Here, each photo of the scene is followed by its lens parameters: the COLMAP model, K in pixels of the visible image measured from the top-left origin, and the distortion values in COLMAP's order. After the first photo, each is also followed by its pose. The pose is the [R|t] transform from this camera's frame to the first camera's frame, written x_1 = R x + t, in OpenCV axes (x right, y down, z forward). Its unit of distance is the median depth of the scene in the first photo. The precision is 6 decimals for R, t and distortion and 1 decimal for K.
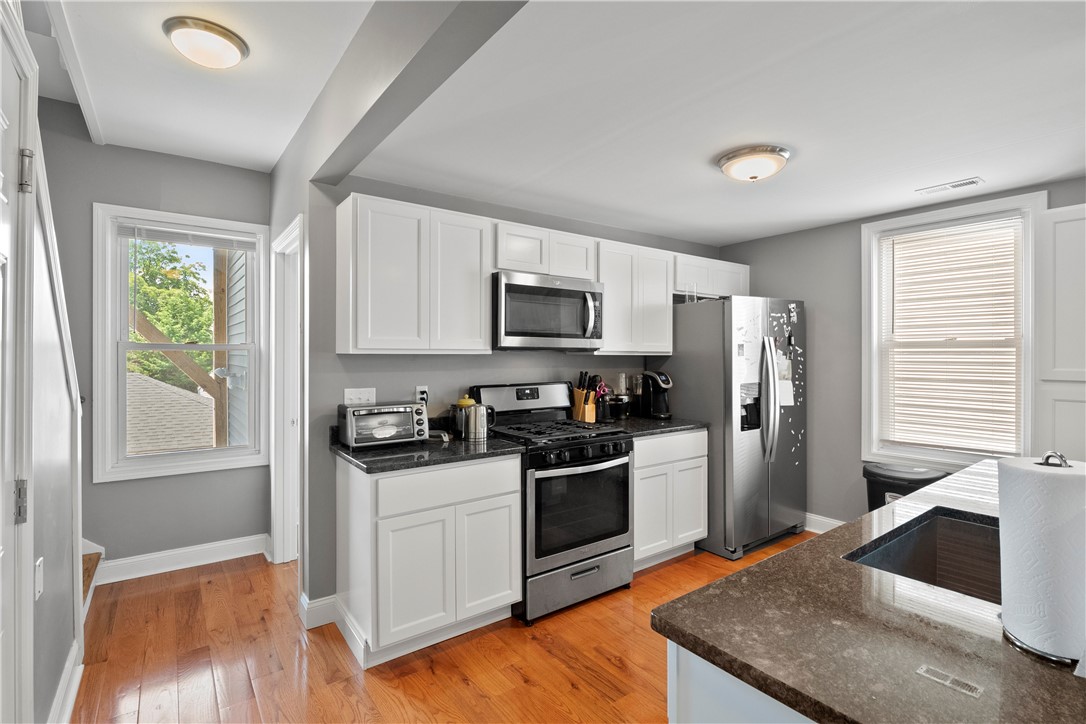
lens RADIAL K [[512.7, 0, 544.8], [0, 512.7, 353.3], [0, 0, 1]] dist [-0.011489, -0.002161]
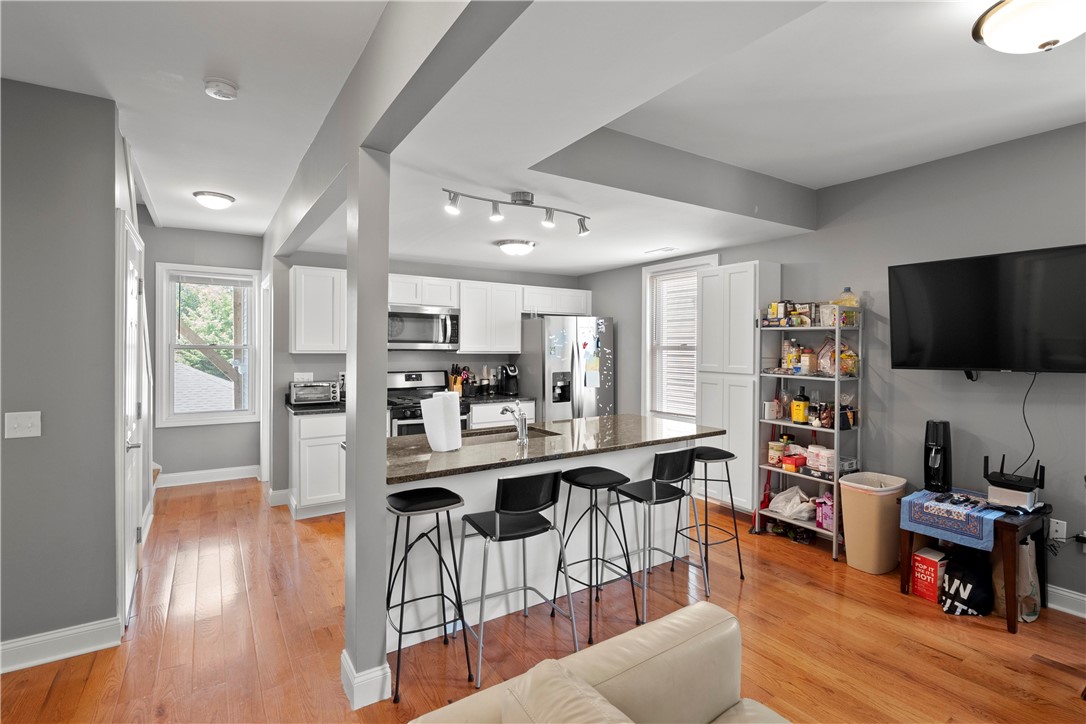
lens RADIAL K [[512.7, 0, 545.7], [0, 512.7, 346.0], [0, 0, 1]] dist [-0.011489, -0.002161]
pose [[0.998581, 0.003924, -0.053117, 0.465459], [-0.003894, 0.999992, 0.000659, -0.022574], [0.053120, -0.000451, 0.998588, -0.583149]]
